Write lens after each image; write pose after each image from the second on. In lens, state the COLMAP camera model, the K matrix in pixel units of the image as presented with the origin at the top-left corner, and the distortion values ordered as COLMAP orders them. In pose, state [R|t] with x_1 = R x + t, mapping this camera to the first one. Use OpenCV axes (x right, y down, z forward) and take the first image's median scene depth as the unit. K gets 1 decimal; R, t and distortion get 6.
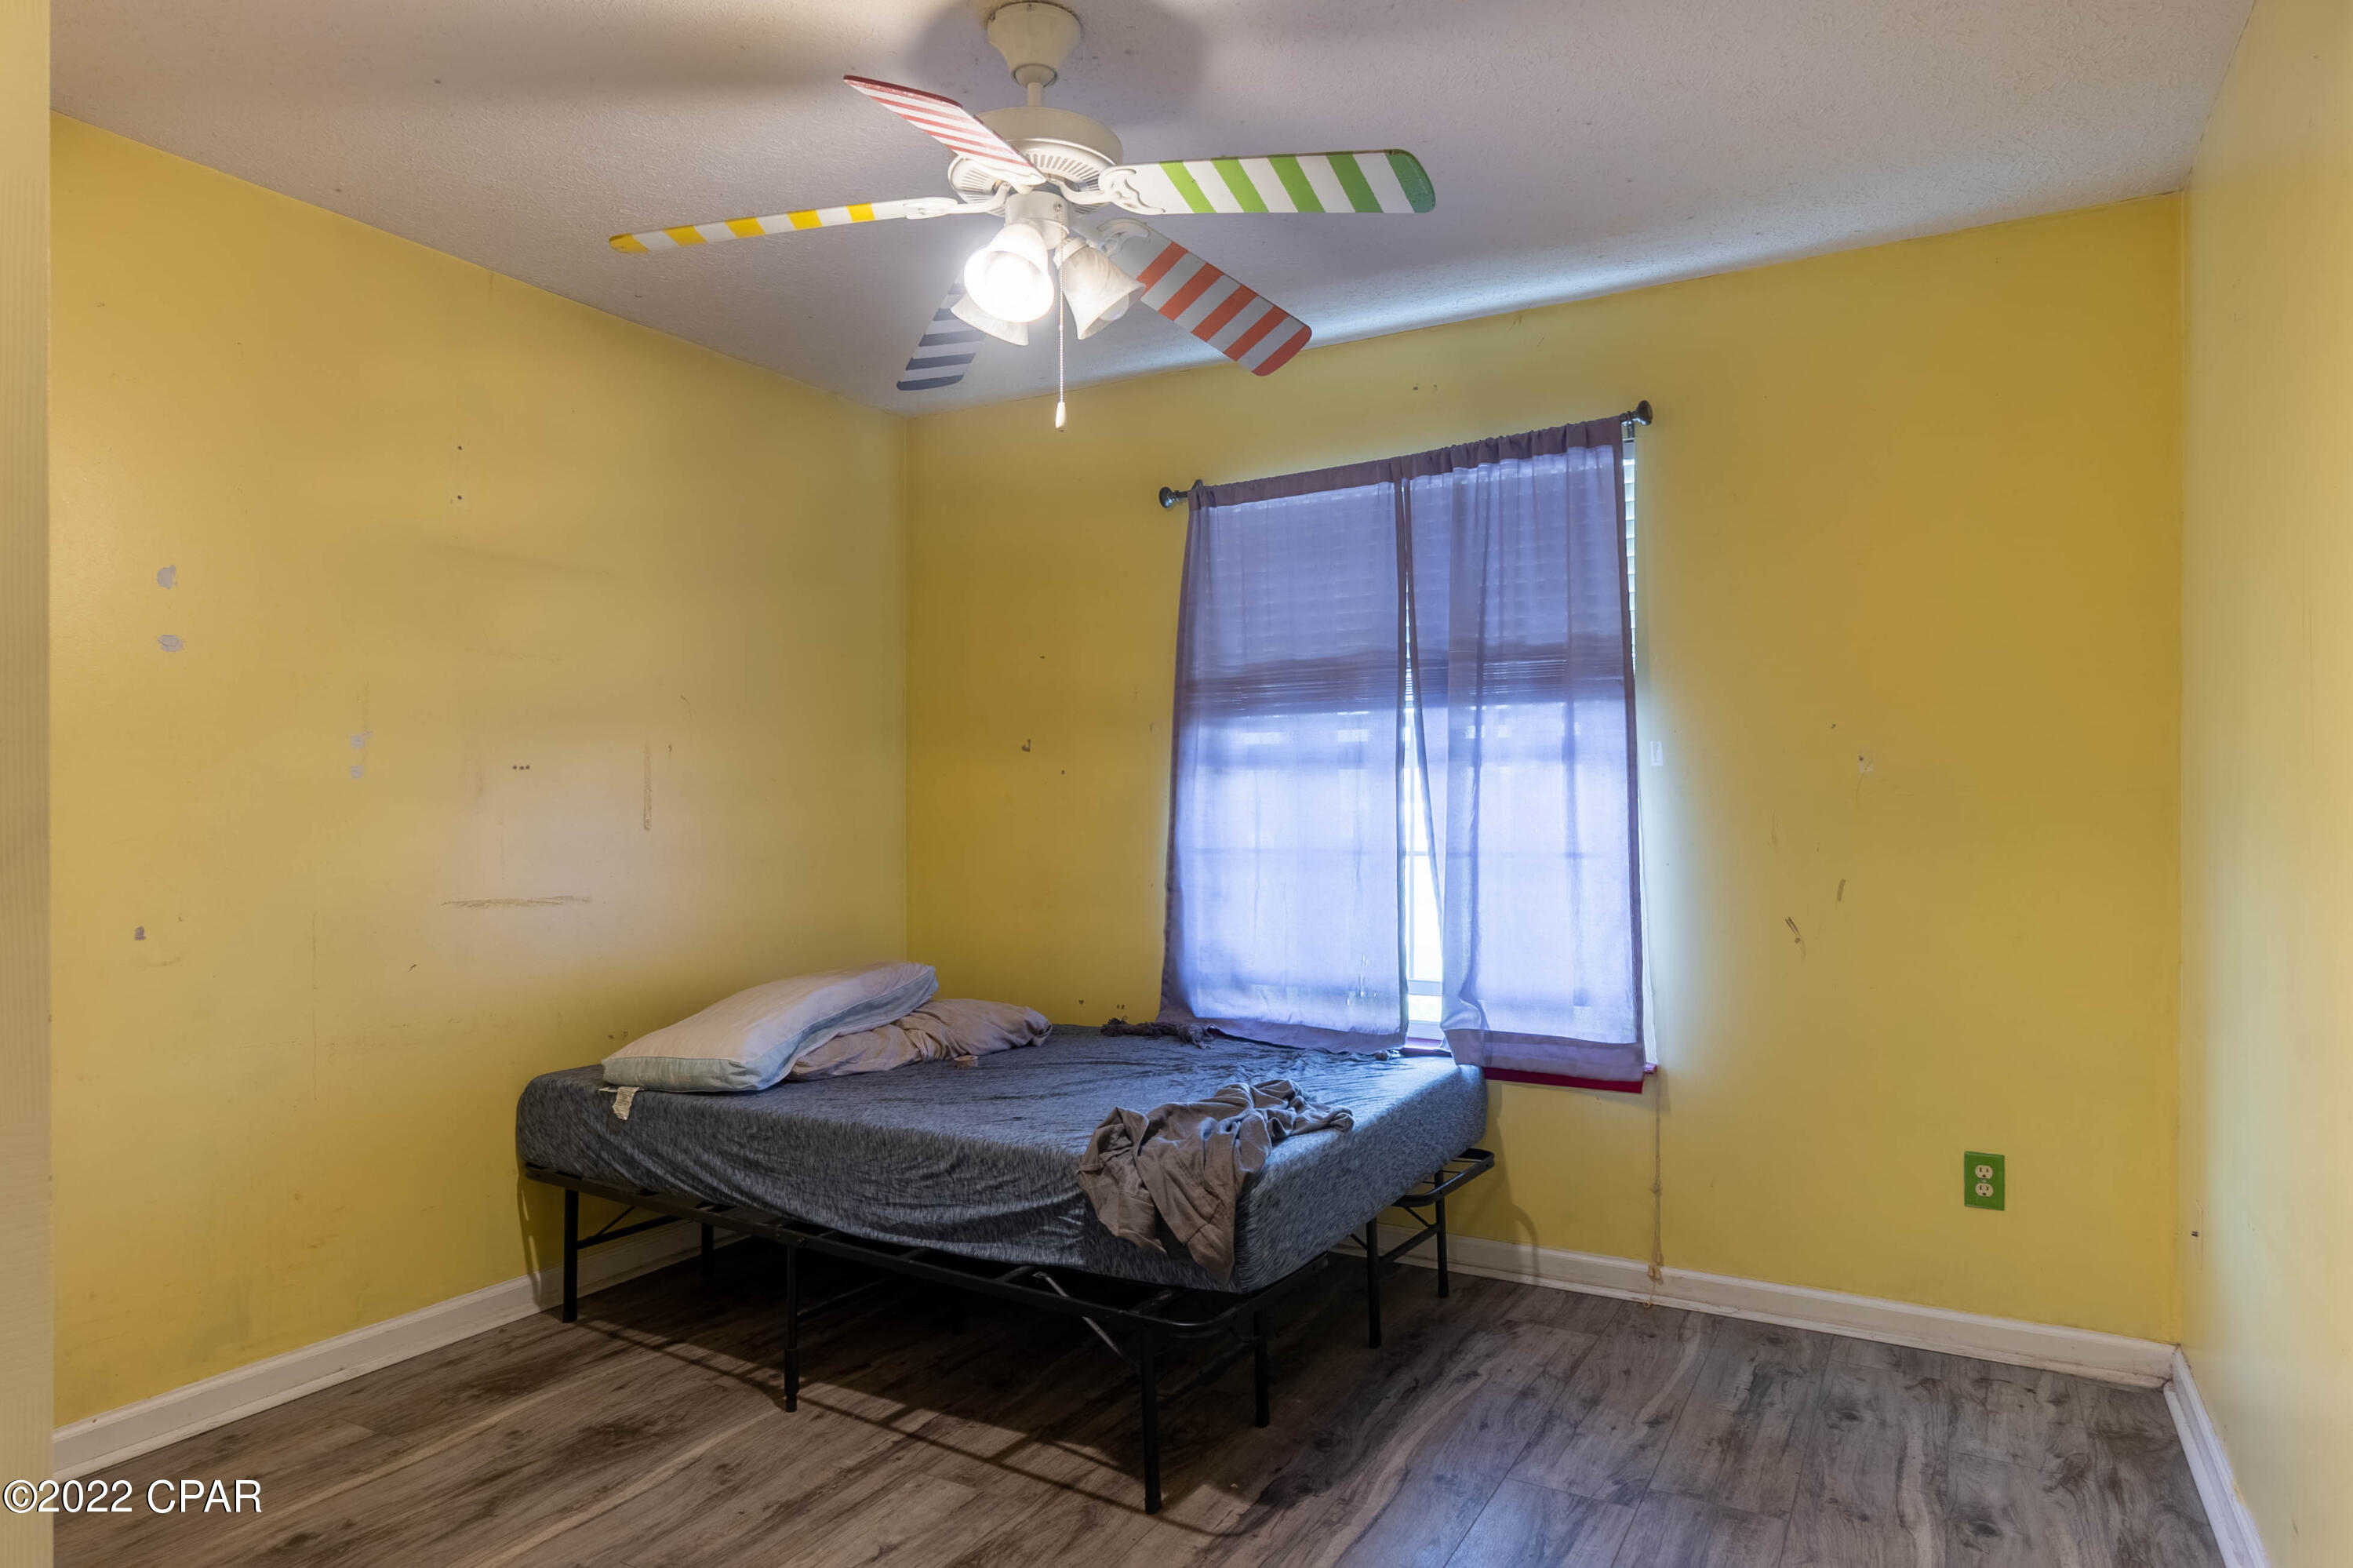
lens RADIAL K [[1336.5, 0, 1176.5], [0, 1336.5, 784.0], [0, 0, 1]] dist [0.004941, 0.000436]
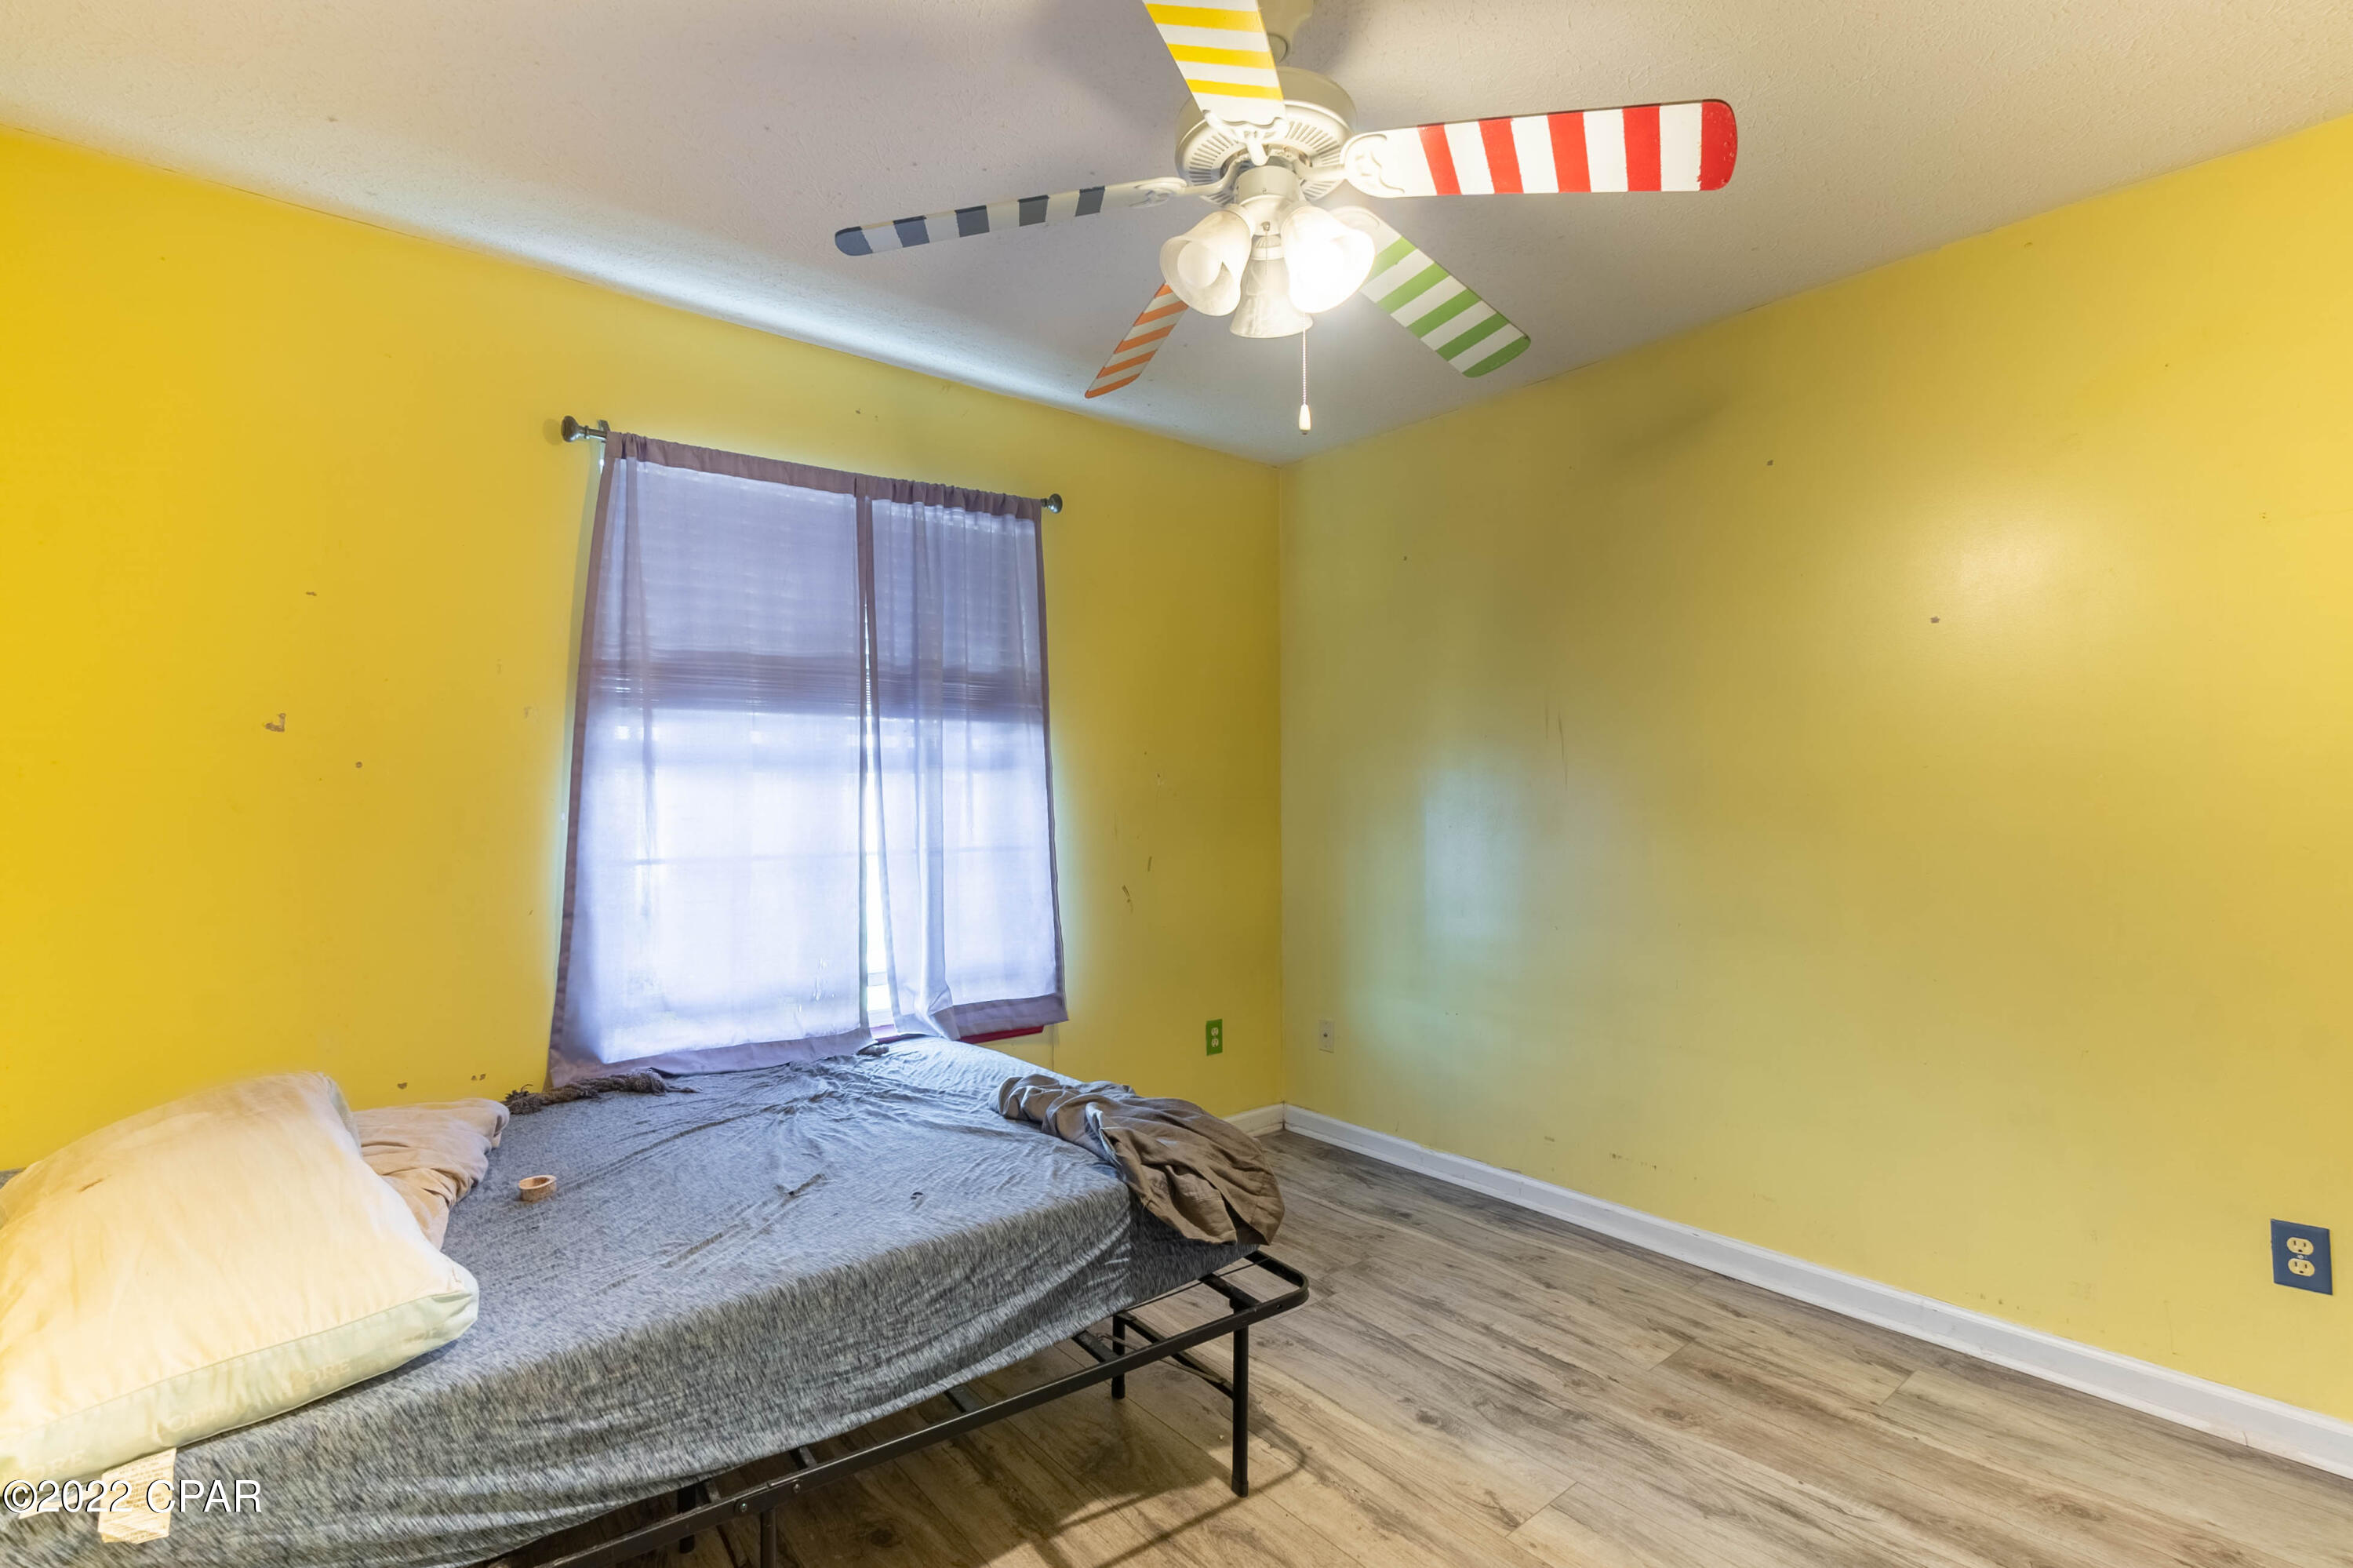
lens RADIAL K [[1044.7, 0, 1177.6], [0, 1044.7, 791.9], [0, 0, 1]] dist [-0.000137, -0.000008]
pose [[0.391935, 0.007781, 0.919960, -0.522768], [-0.011282, 0.999930, -0.003651, 0.003170], [-0.919924, -0.008948, 0.391995, 0.488983]]
